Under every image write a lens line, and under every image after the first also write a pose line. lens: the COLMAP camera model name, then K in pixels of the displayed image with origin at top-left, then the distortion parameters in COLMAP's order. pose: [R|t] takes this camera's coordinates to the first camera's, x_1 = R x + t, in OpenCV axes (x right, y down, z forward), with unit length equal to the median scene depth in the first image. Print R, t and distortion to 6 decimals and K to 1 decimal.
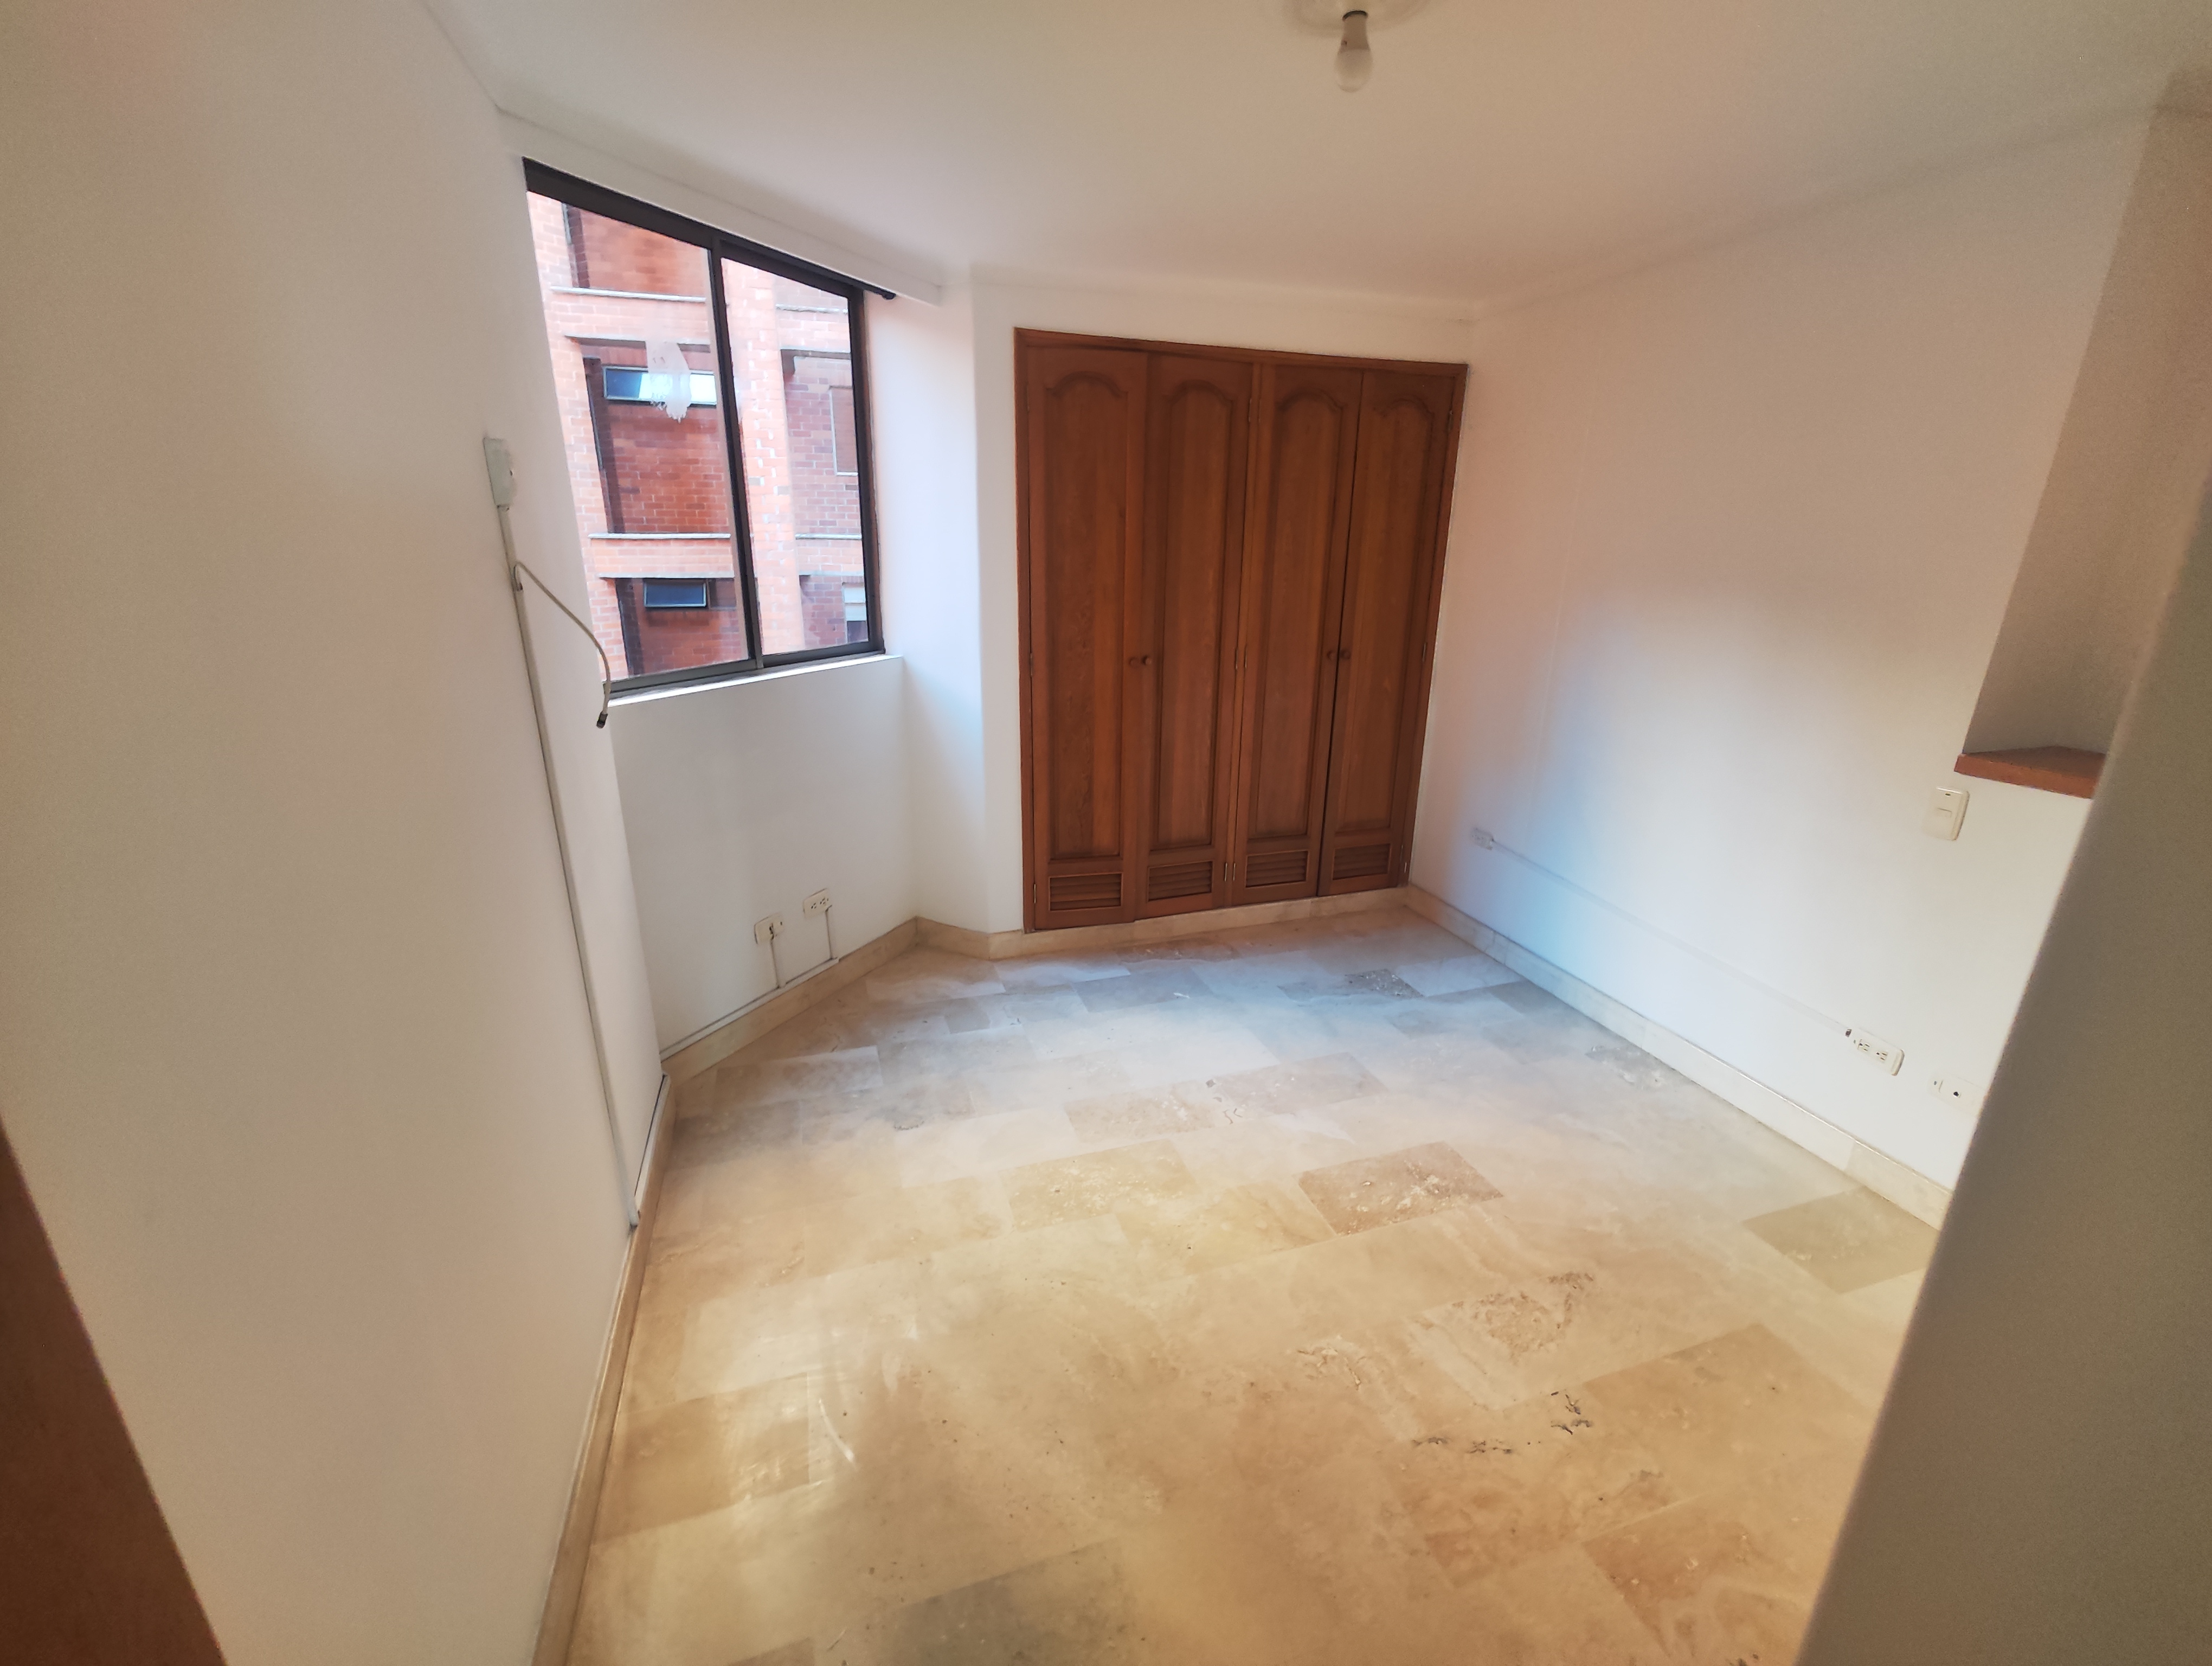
lens RADIAL K [[916.3, 0, 1100.8], [0, 916.3, 833.6], [0, 0, 1]] dist [-0.002650, 0.008898]
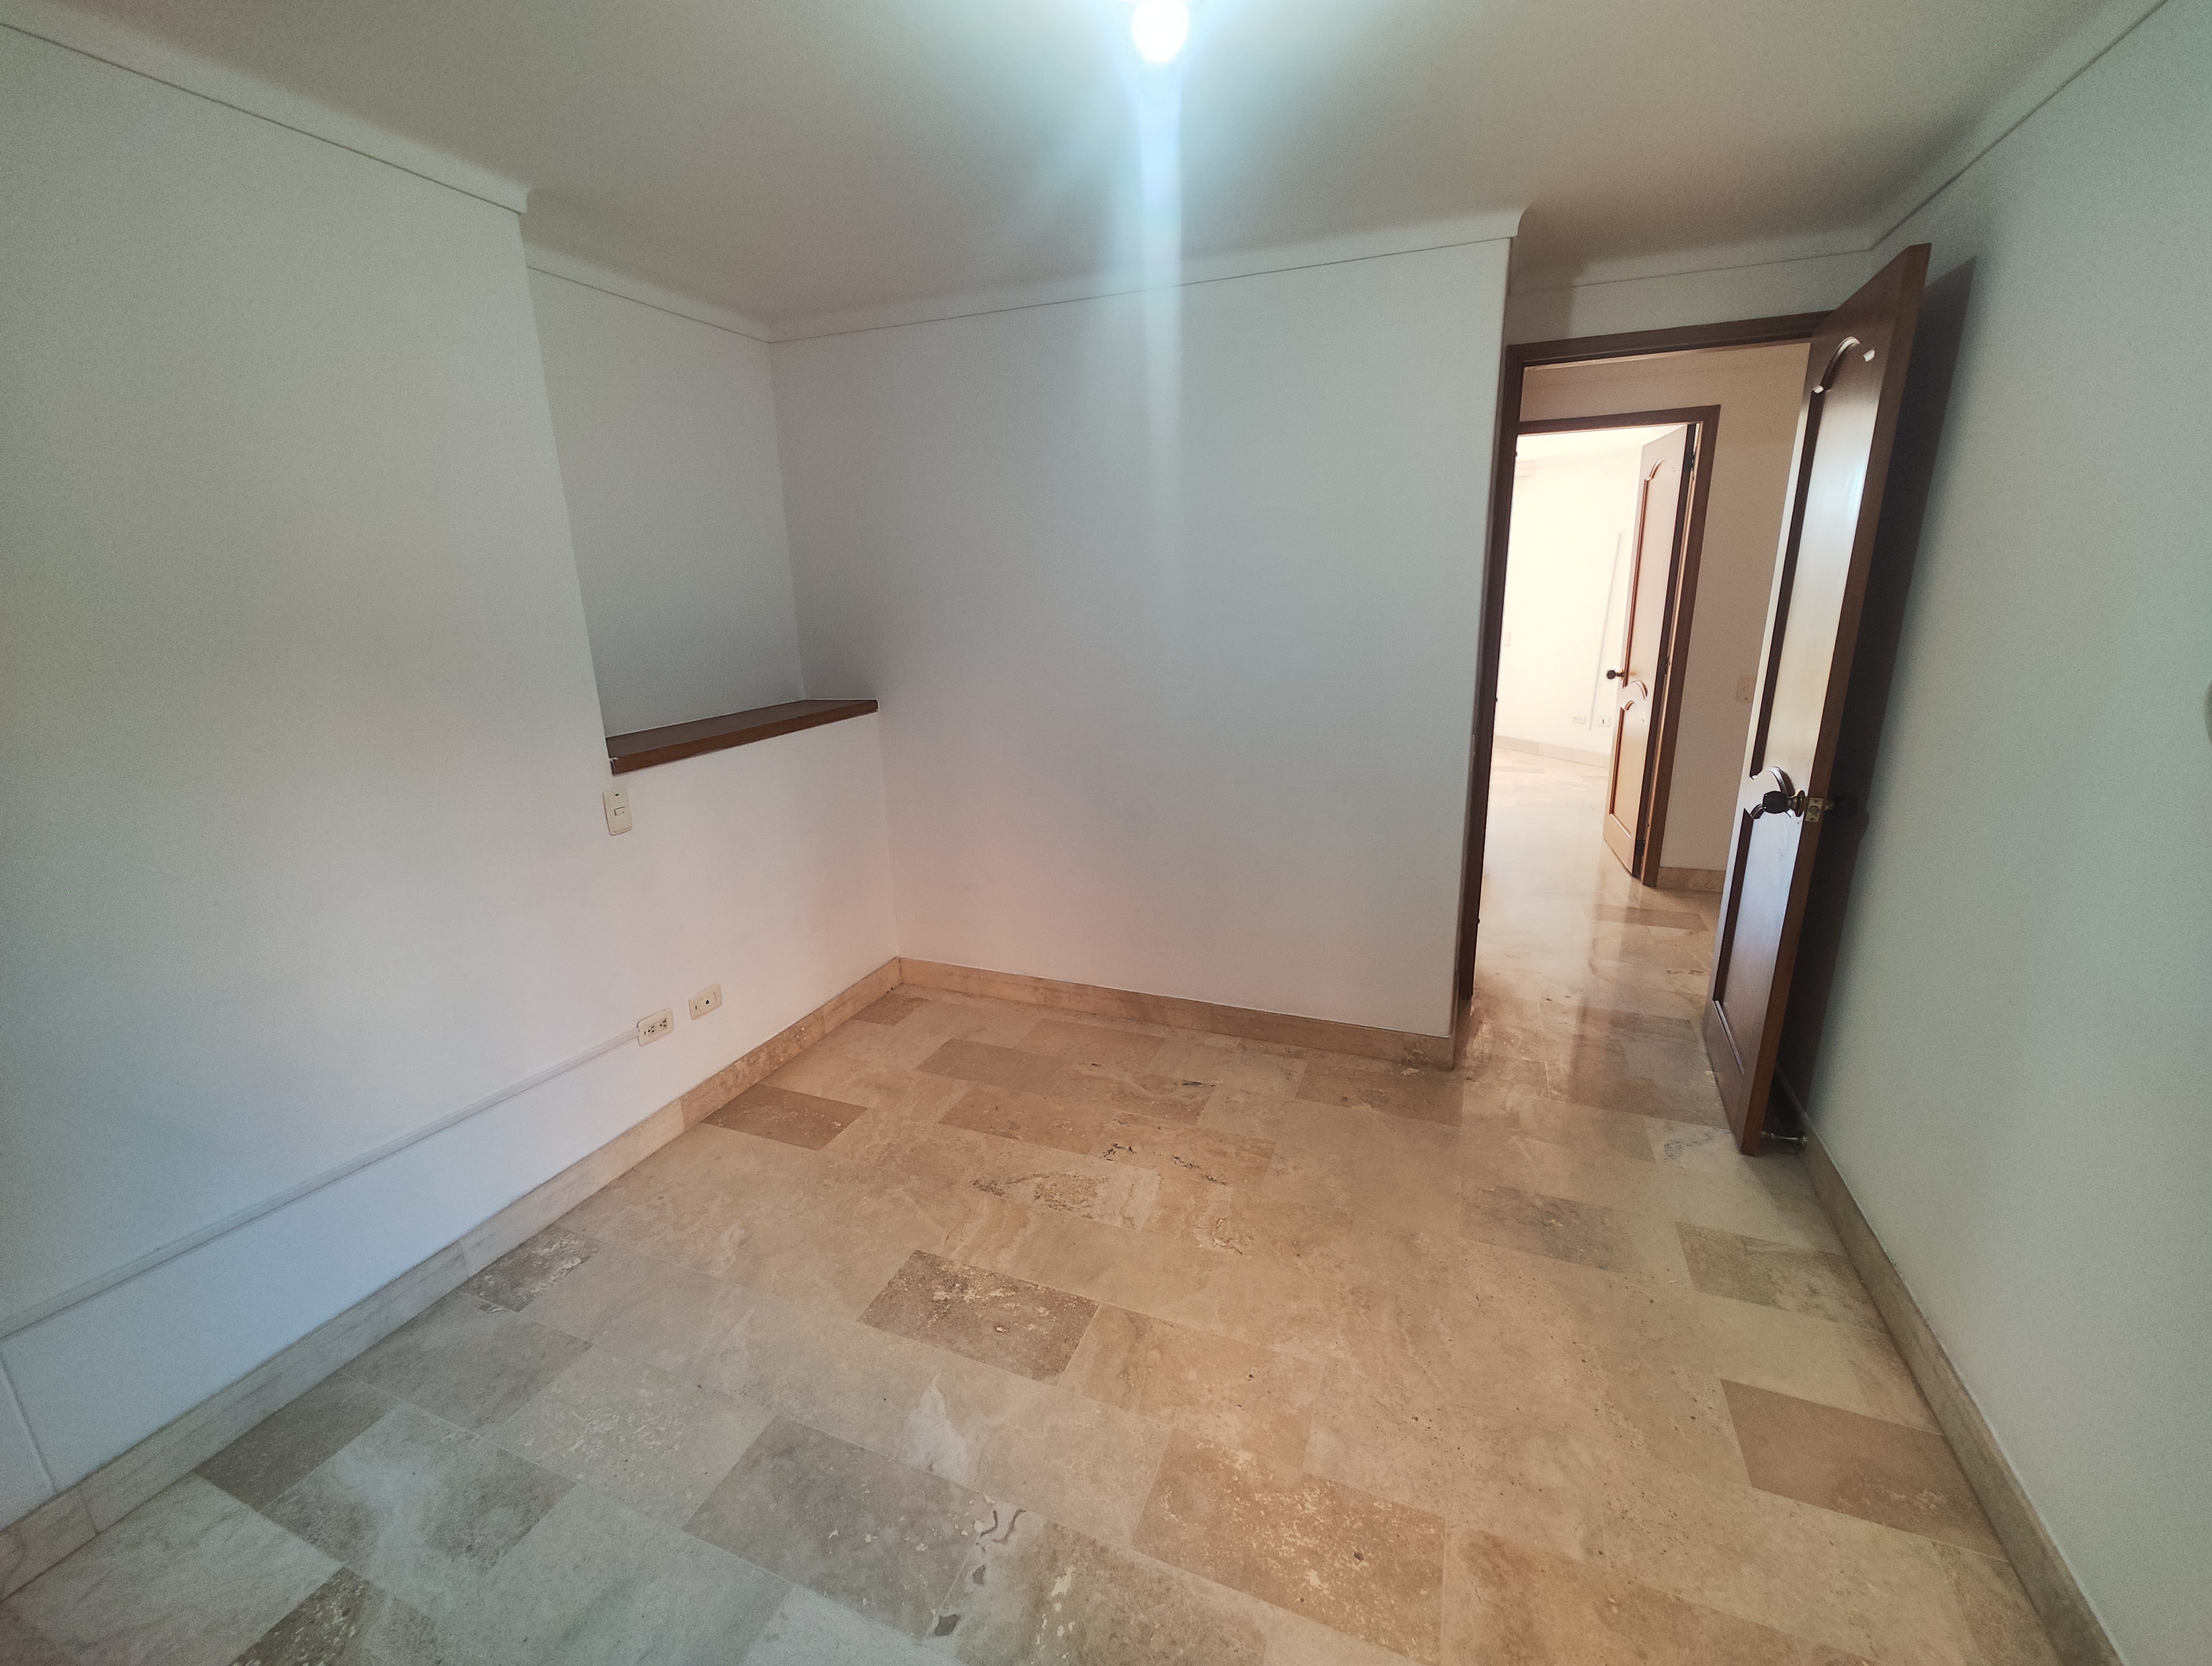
lens RADIAL K [[916.3, 0, 1100.8], [0, 916.3, 833.6], [0, 0, 1]] dist [-0.002650, 0.008898]
pose [[-0.765372, -0.161243, 0.623062, -0.231866], [0.212257, 0.850700, 0.480891, -0.393708], [-0.607580, 0.500310, -0.616877, 1.273502]]
